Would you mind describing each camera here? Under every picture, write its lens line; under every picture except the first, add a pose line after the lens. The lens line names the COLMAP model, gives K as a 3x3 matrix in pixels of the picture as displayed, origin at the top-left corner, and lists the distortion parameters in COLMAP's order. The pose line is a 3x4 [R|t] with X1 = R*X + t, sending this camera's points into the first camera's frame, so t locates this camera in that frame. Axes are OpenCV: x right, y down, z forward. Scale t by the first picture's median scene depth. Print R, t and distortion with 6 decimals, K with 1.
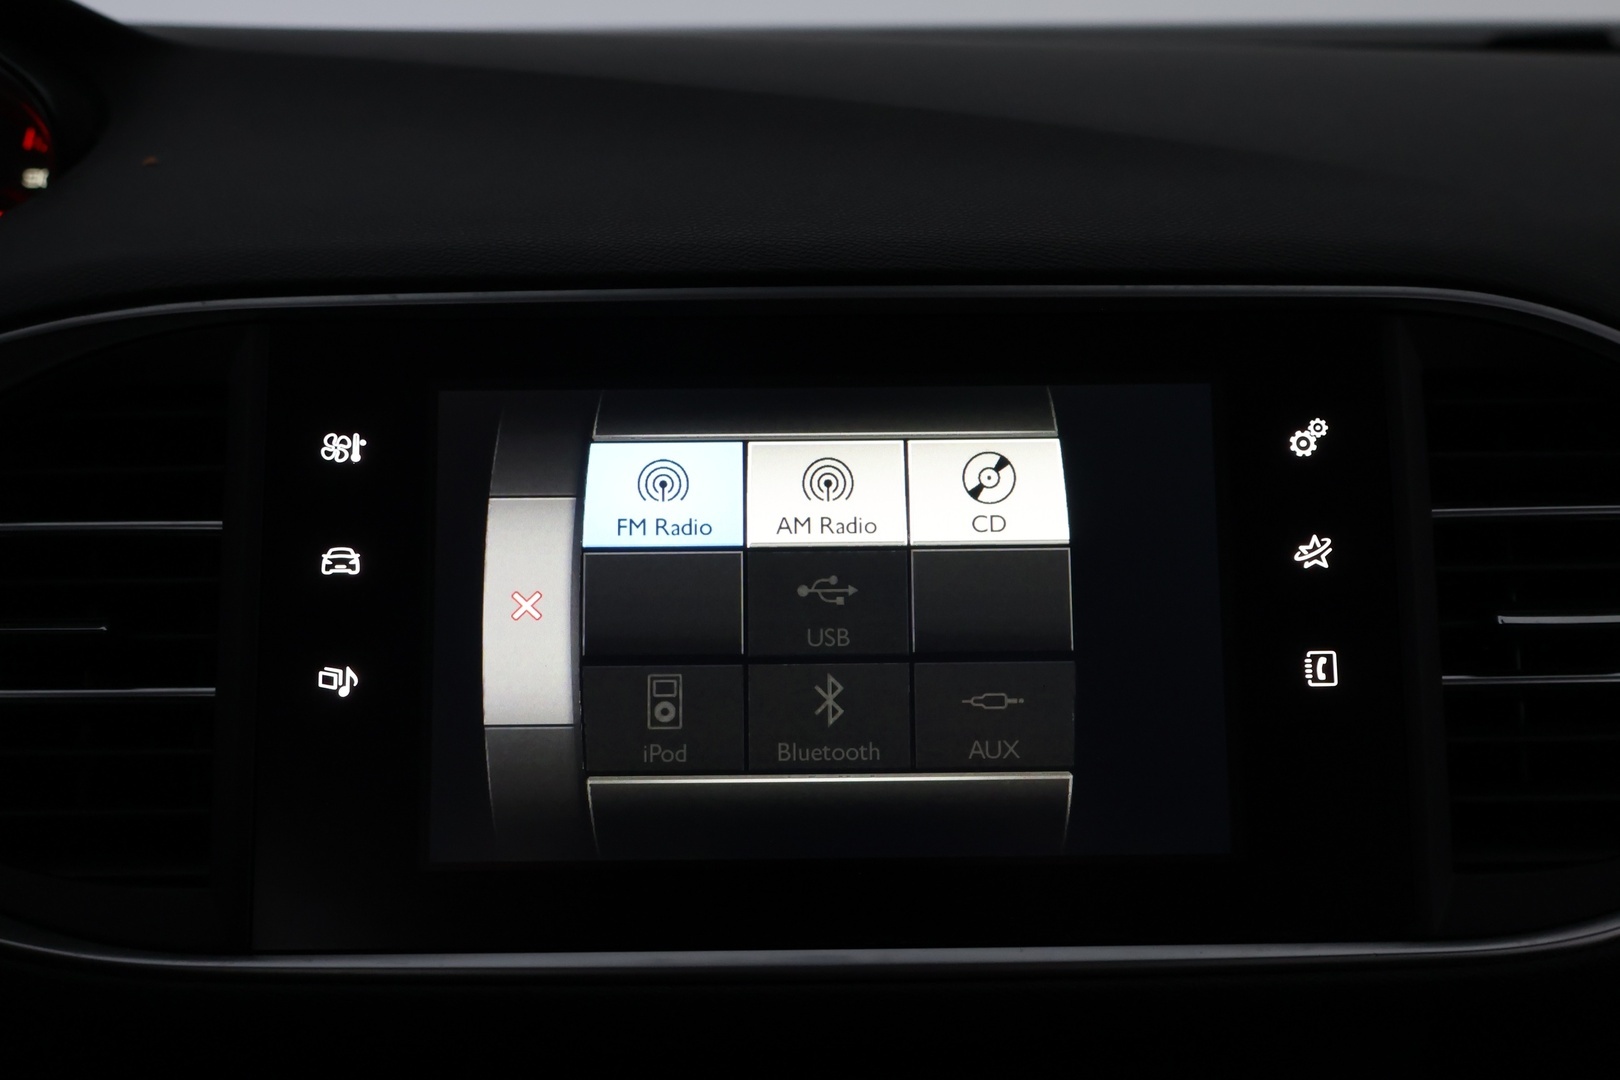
lens RADIAL K [[1759.7, 0, 810.0], [0, 1759.7, 540.0], [0, 0, 1]] dist [-0.010695, 0.039832]
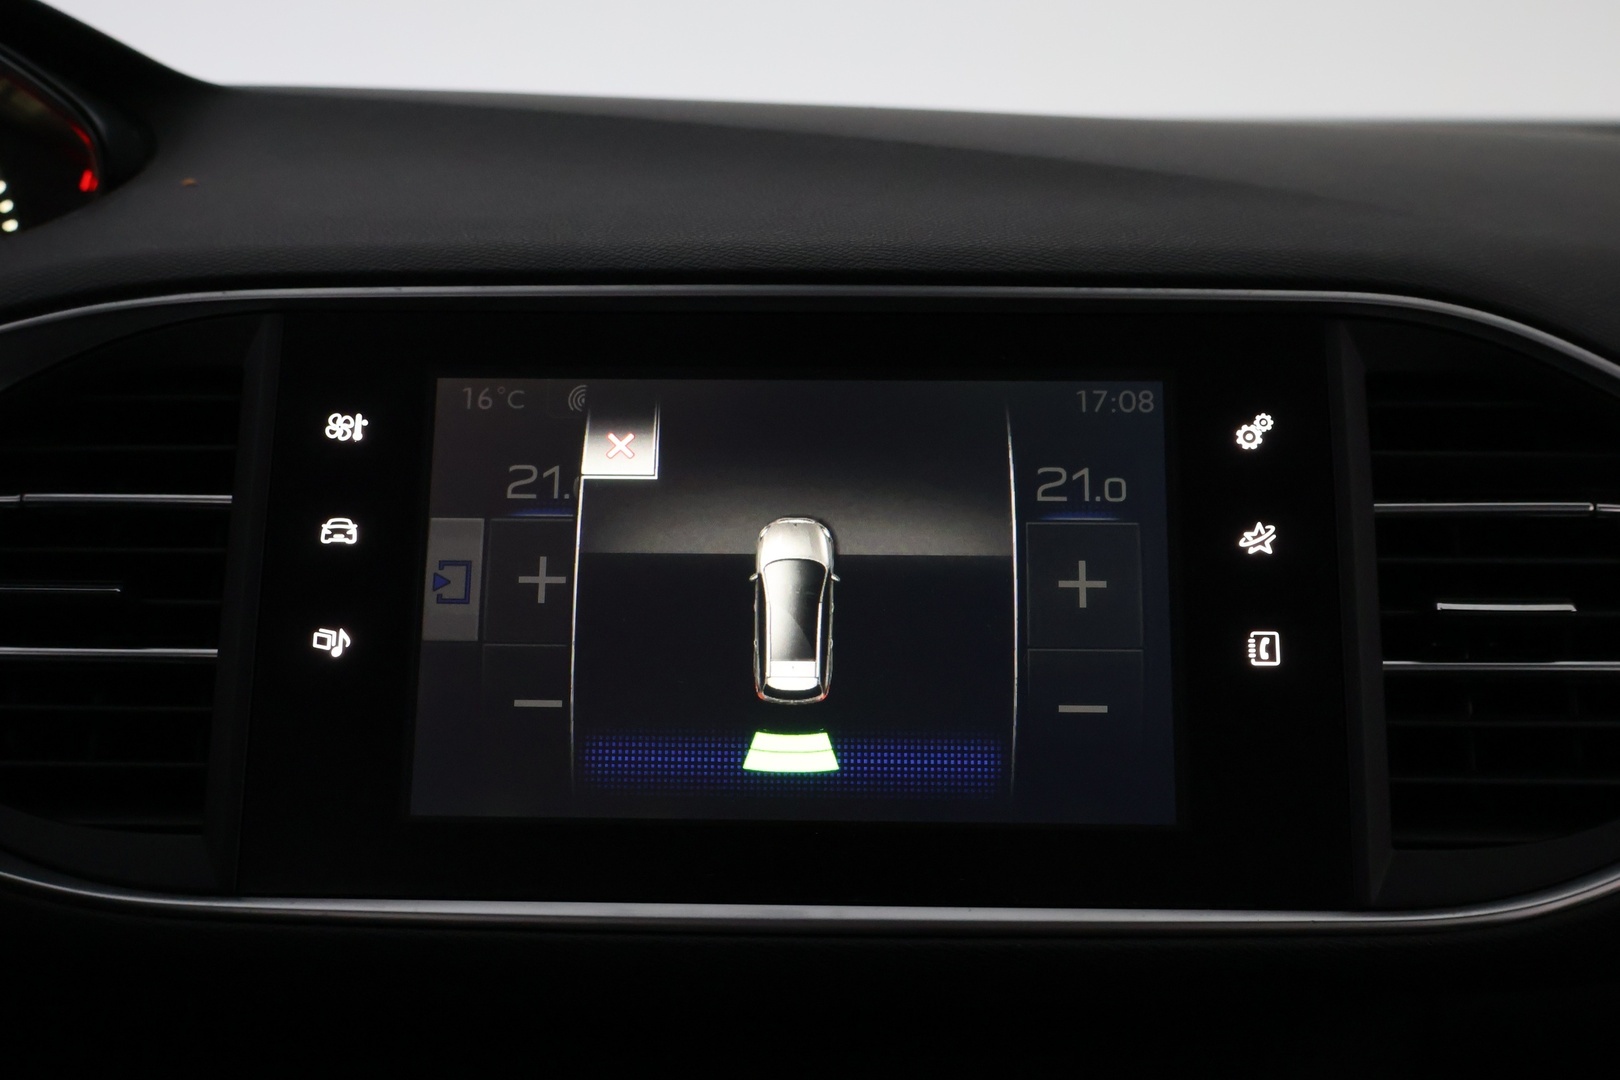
lens RADIAL K [[1759.7, 0, 810.0], [0, 1759.7, 540.0], [0, 0, 1]] dist [-0.010695, 0.039832]
pose [[0.999213, 0.017309, -0.035691, 0.056803], [-0.020039, 0.996782, -0.077614, 0.094279], [0.034233, 0.078268, 0.996344, -0.053484]]
